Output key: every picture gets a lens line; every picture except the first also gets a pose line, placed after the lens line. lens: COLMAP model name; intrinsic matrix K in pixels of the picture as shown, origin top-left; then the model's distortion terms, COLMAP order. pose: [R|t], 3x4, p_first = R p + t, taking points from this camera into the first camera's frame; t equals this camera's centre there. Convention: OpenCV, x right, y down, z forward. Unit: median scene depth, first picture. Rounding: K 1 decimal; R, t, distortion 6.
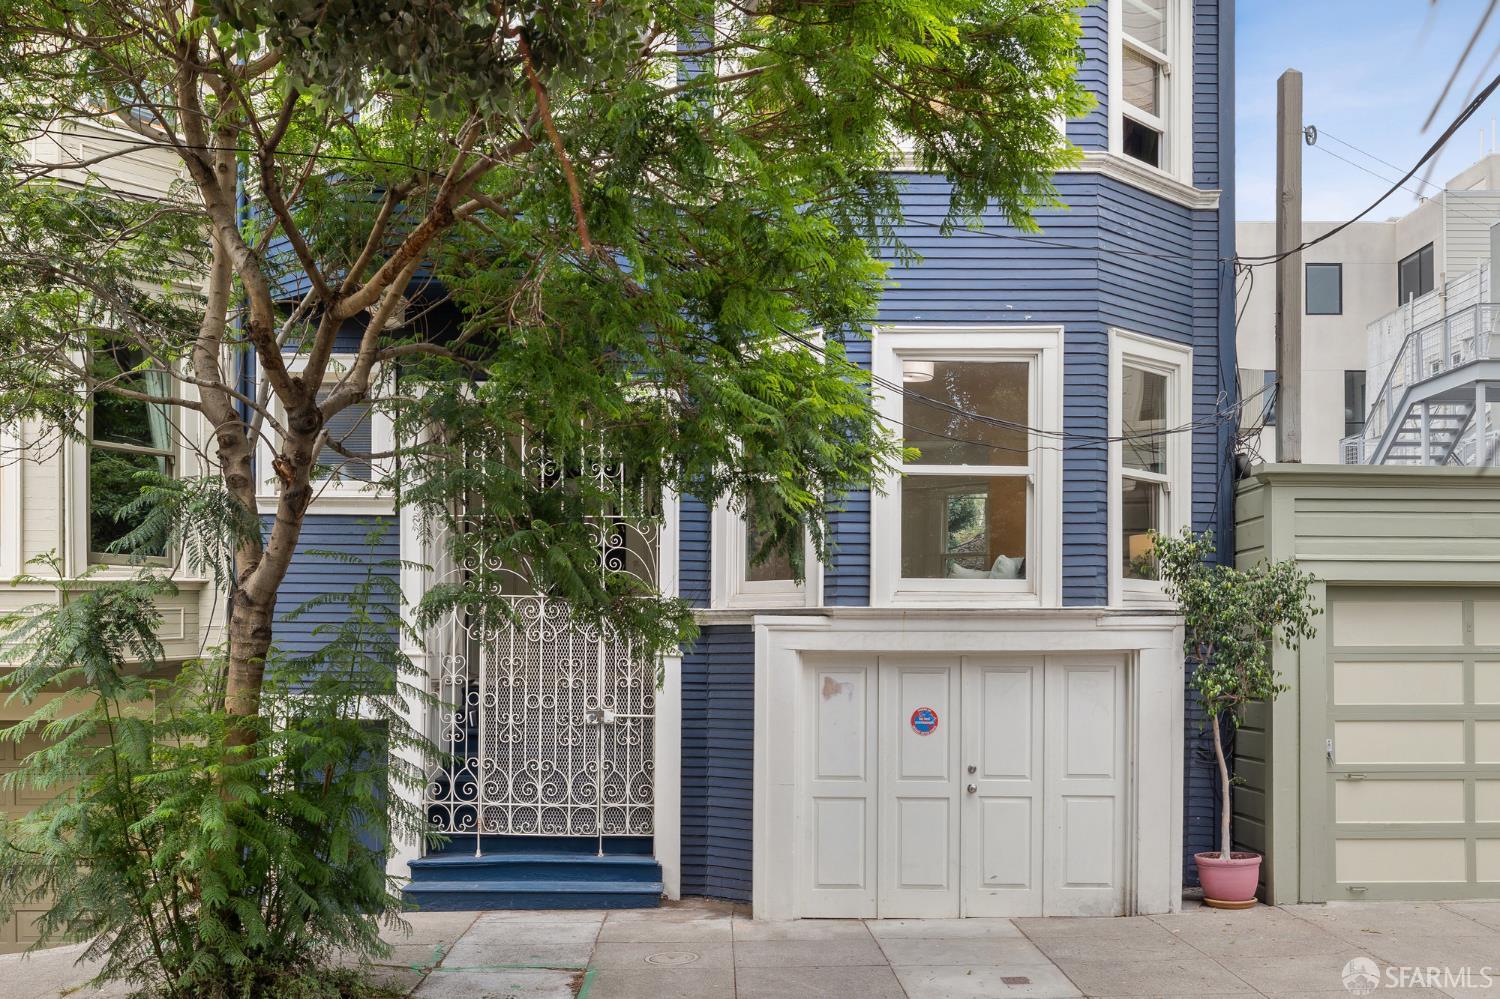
lens RADIAL K [[1309.5, 0, 750.0], [0, 1309.5, 499.5], [0, 0, 1]] dist [-0.044703, -0.003878]
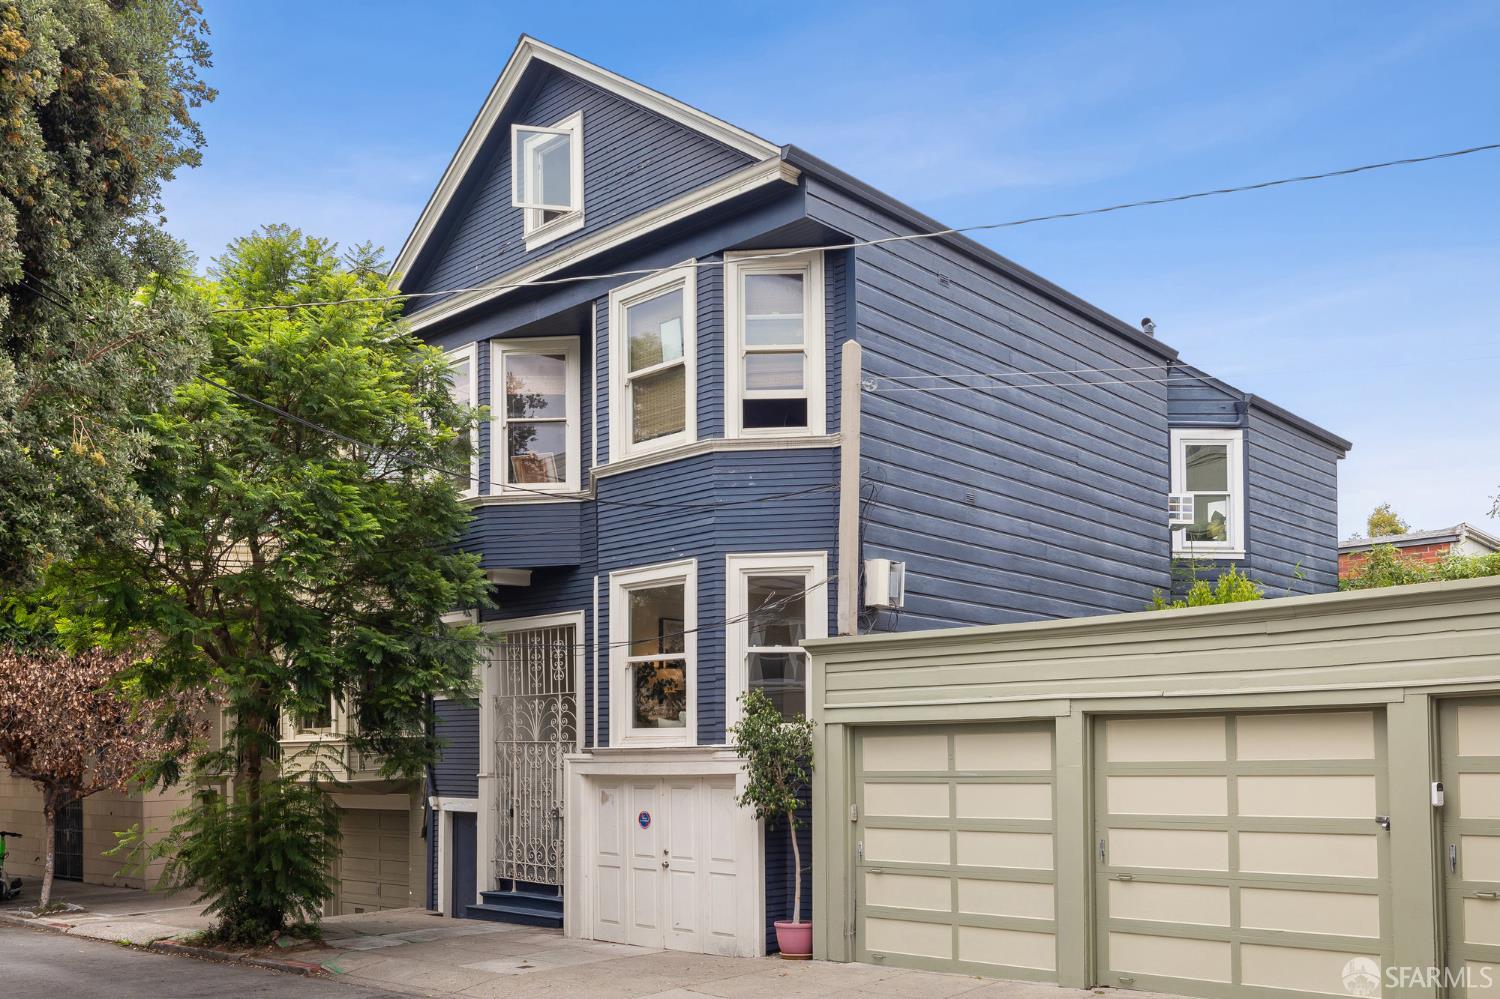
lens RADIAL K [[1309.5, 0, 750.0], [0, 1309.5, 499.5], [0, 0, 1]] dist [-0.044703, -0.003878]
pose [[0.739692, -0.140151, -0.658189, 1.311433], [0.098403, 0.990086, -0.100235, -0.042220], [0.665712, 0.009375, 0.746150, -0.093013]]
